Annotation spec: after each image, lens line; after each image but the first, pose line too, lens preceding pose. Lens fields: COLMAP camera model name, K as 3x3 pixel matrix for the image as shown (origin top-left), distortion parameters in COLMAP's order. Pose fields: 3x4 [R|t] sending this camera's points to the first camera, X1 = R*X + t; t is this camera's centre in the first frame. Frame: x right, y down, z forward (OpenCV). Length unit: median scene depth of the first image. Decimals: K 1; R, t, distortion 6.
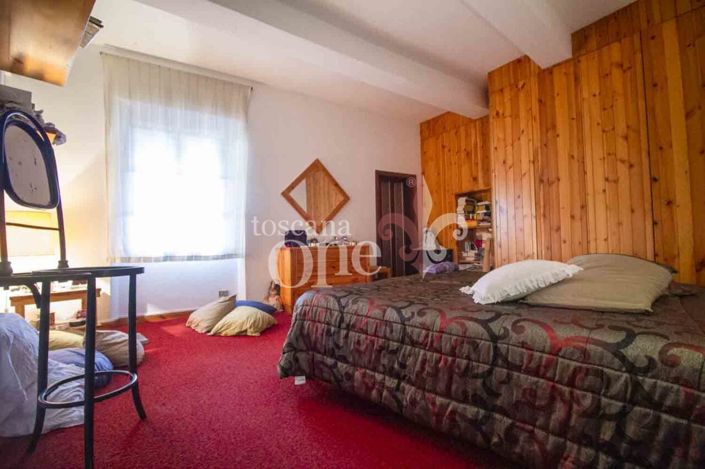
lens RADIAL K [[328.4, 0, 352.6], [0, 328.4, 230.7], [0, 0, 1]] dist [0.000732, -0.012530]
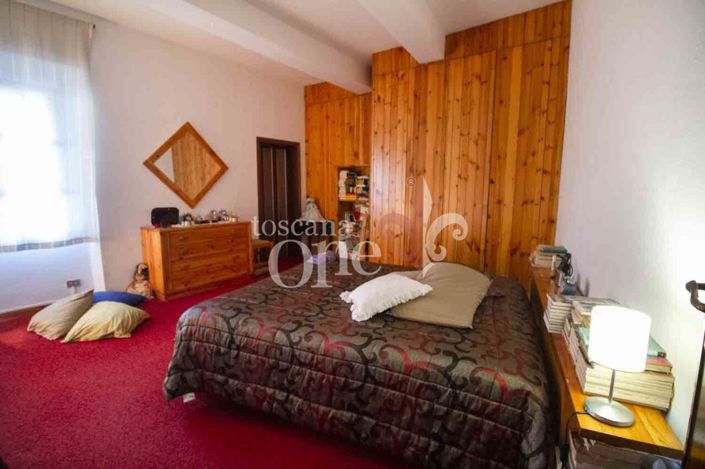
lens RADIAL K [[336.0, 0, 352.5], [0, 336.0, 234.5], [0, 0, 1]] dist [0.001602, -0.012444]
pose [[0.937921, -0.019909, 0.346277, -0.019144], [-0.037474, 0.986691, 0.158231, -0.129636], [-0.344819, -0.161385, 0.924692, -0.033499]]
